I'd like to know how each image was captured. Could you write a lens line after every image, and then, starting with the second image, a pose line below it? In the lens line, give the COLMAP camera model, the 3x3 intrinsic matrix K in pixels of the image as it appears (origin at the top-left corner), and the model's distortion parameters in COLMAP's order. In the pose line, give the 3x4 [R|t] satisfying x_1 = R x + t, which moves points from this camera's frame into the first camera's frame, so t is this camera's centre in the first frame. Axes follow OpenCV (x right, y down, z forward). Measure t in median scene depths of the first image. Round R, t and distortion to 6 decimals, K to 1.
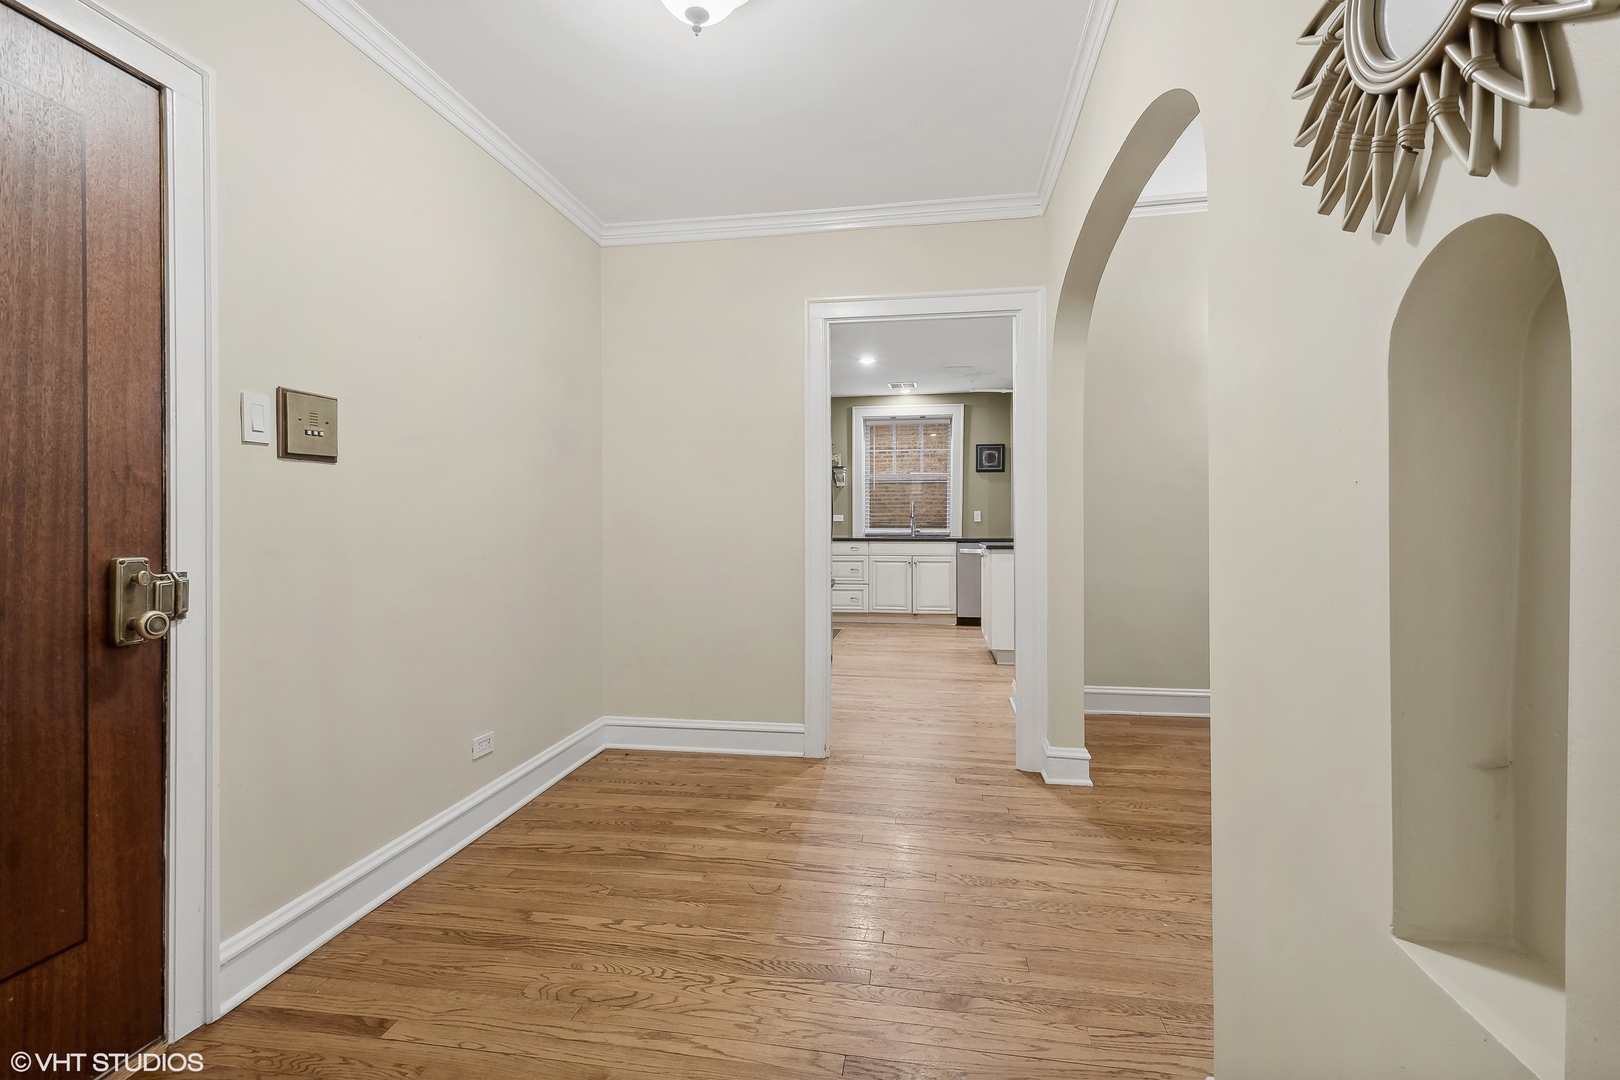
lens RADIAL K [[727.8, 0, 794.8], [0, 727.8, 529.9], [0, 0, 1]] dist [0.011499, -0.001986]
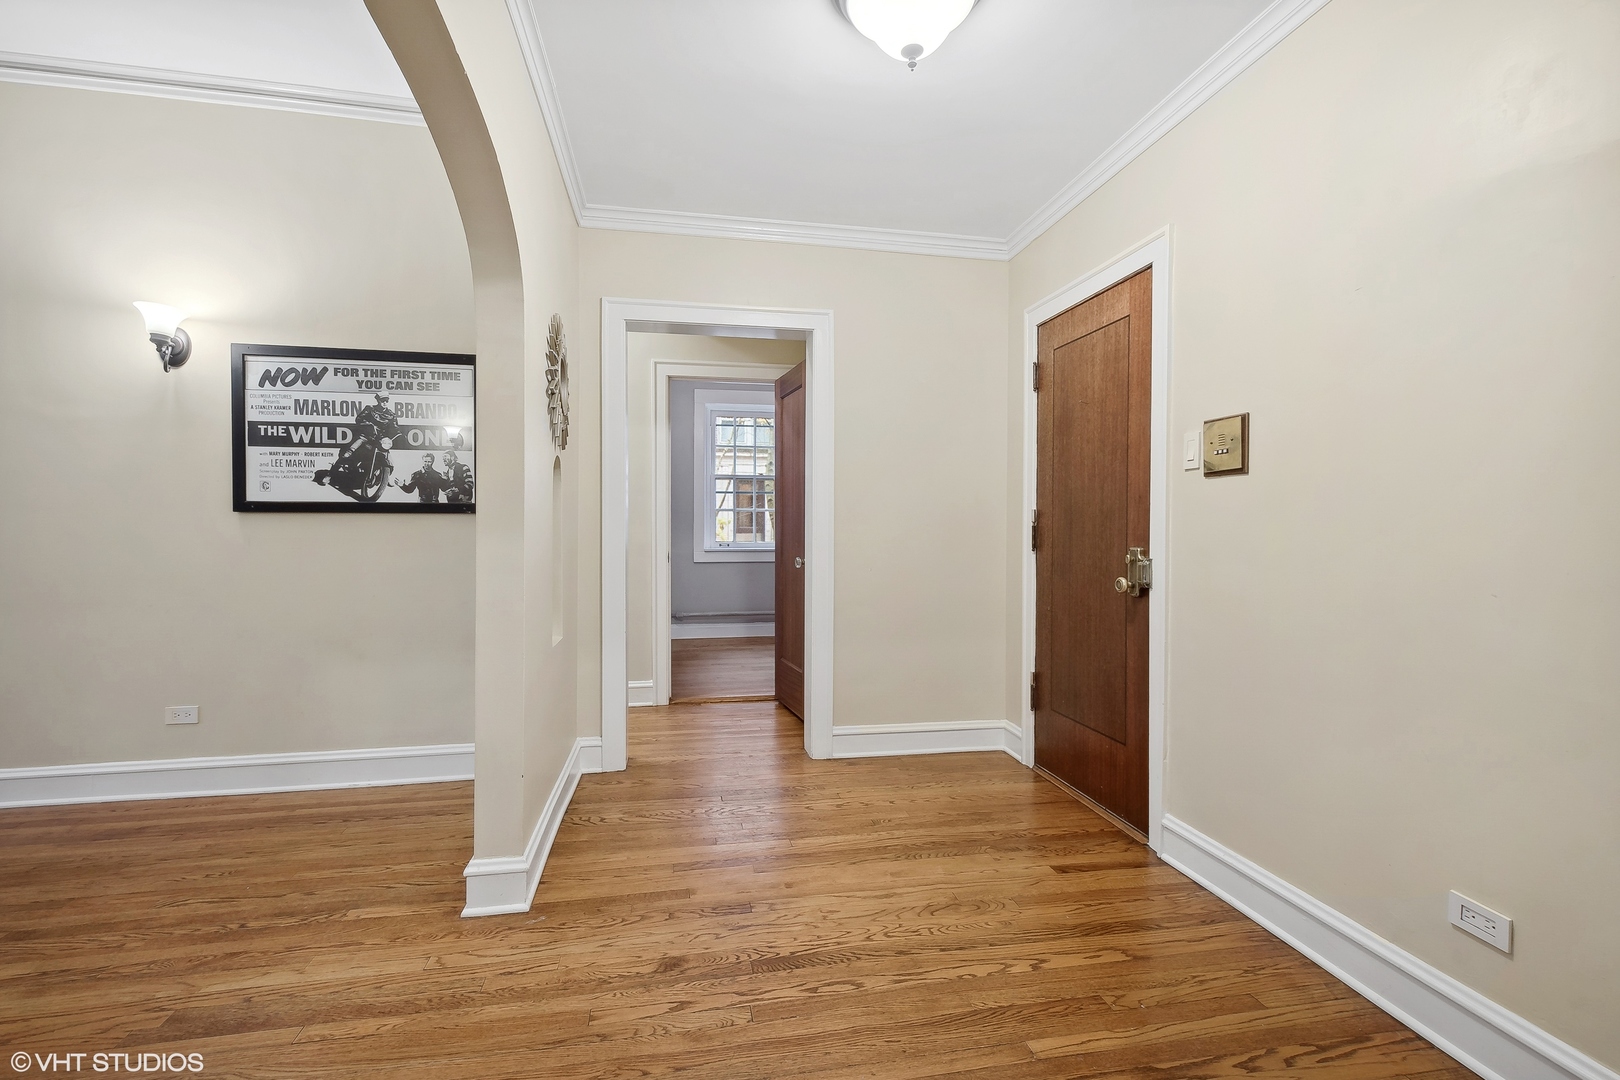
lens RADIAL K [[727.8, 0, 806.6], [0, 727.8, 532.9], [0, 0, 1]] dist [0.011499, -0.001986]
pose [[-0.930500, 0.002820, -0.366280, 0.413992], [-0.006539, 0.999683, 0.024307, -0.030654], [0.366233, 0.025012, -0.930187, 2.001546]]
